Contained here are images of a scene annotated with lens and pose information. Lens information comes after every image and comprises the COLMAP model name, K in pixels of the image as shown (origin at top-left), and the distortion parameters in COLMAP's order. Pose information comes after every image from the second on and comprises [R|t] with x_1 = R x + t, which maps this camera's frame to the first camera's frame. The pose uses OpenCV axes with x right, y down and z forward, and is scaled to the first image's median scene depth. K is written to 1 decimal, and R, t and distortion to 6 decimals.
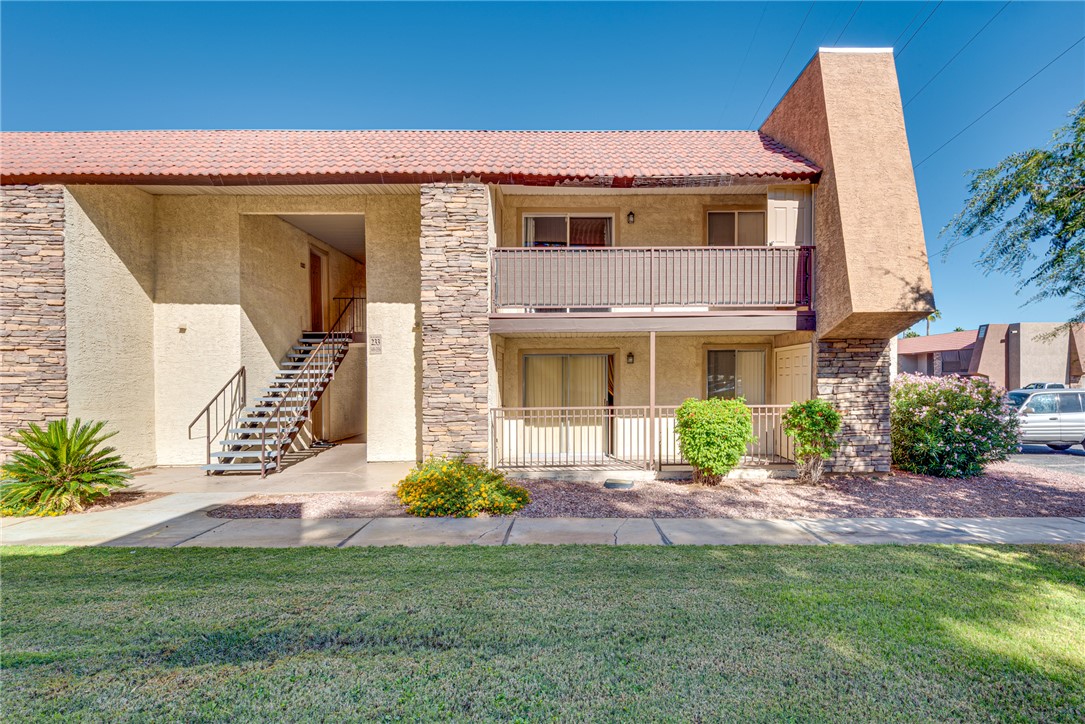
lens RADIAL K [[529.0, 0, 546.0], [0, 529.0, 385.5], [0, 0, 1]] dist [0.004581, -0.007542]
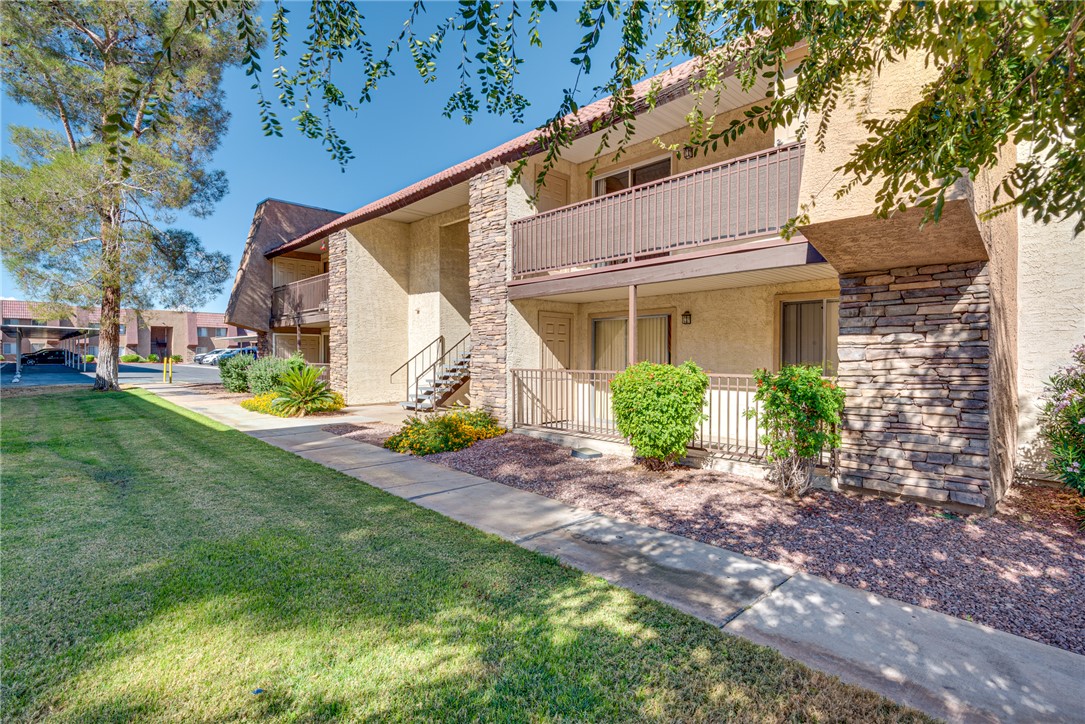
lens RADIAL K [[498.9, 0, 538.5], [0, 498.9, 362.9], [0, 0, 1]] dist [0.025291, -0.017034]
pose [[0.705202, 0.021978, -0.708666, 0.682545], [-0.018878, 0.999747, 0.012220, 0.018498], [0.708755, 0.004761, 0.705438, 0.314069]]
